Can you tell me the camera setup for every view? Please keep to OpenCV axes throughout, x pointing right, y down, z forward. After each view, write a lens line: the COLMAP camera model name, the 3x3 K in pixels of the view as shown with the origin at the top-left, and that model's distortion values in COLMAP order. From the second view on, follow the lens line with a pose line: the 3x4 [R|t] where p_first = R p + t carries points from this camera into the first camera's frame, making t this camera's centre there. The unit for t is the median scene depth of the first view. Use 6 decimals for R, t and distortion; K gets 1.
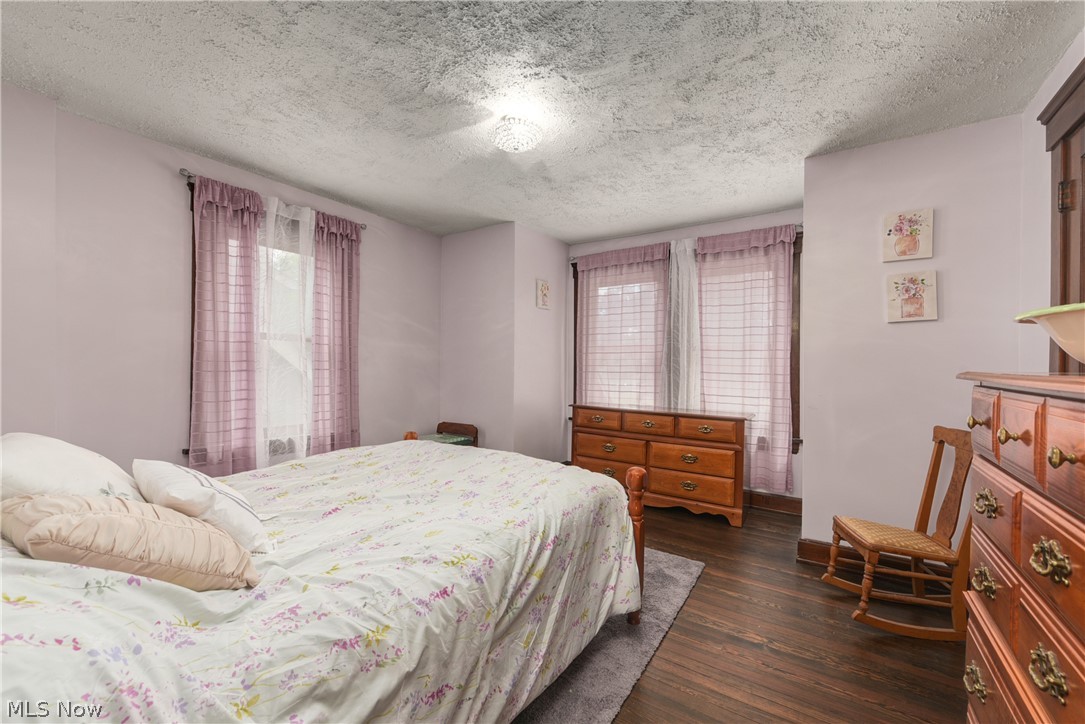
lens RADIAL K [[434.8, 0, 540.9], [0, 434.8, 366.1], [0, 0, 1]] dist [-0.002109, -0.000350]
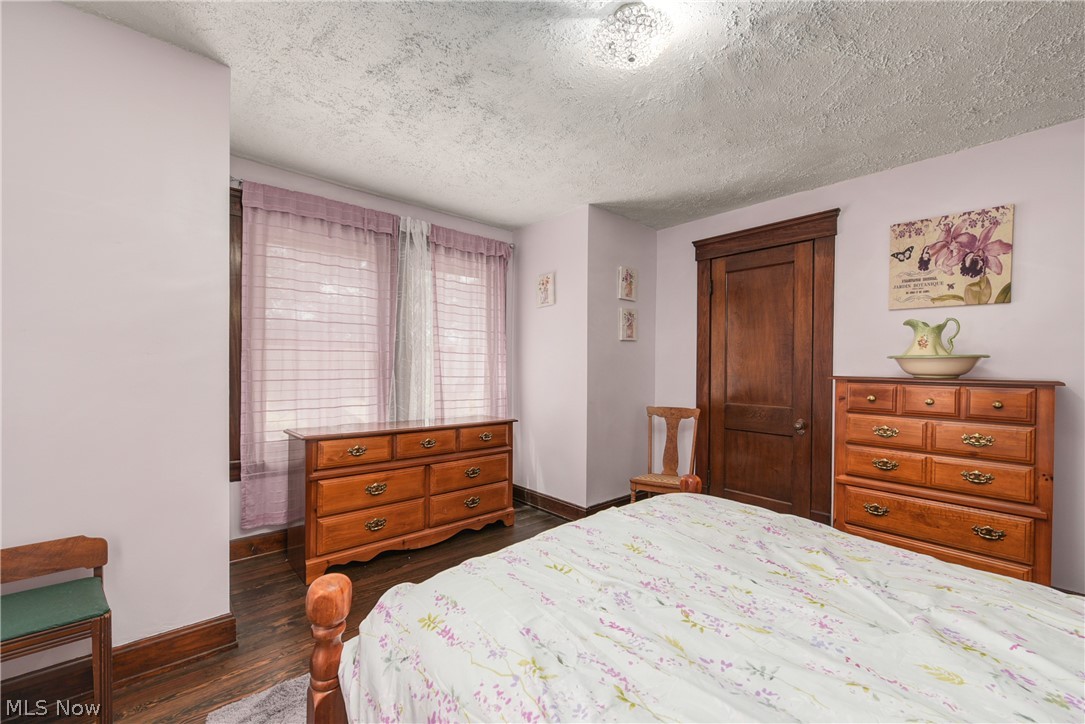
lens RADIAL K [[434.8, 0, 540.9], [0, 434.8, 366.1], [0, 0, 1]] dist [-0.002109, -0.000350]
pose [[0.246037, -0.007244, 0.969233, -0.475622], [-0.002563, 0.999964, 0.008125, -0.015537], [-0.969257, -0.004483, 0.246010, 0.608206]]
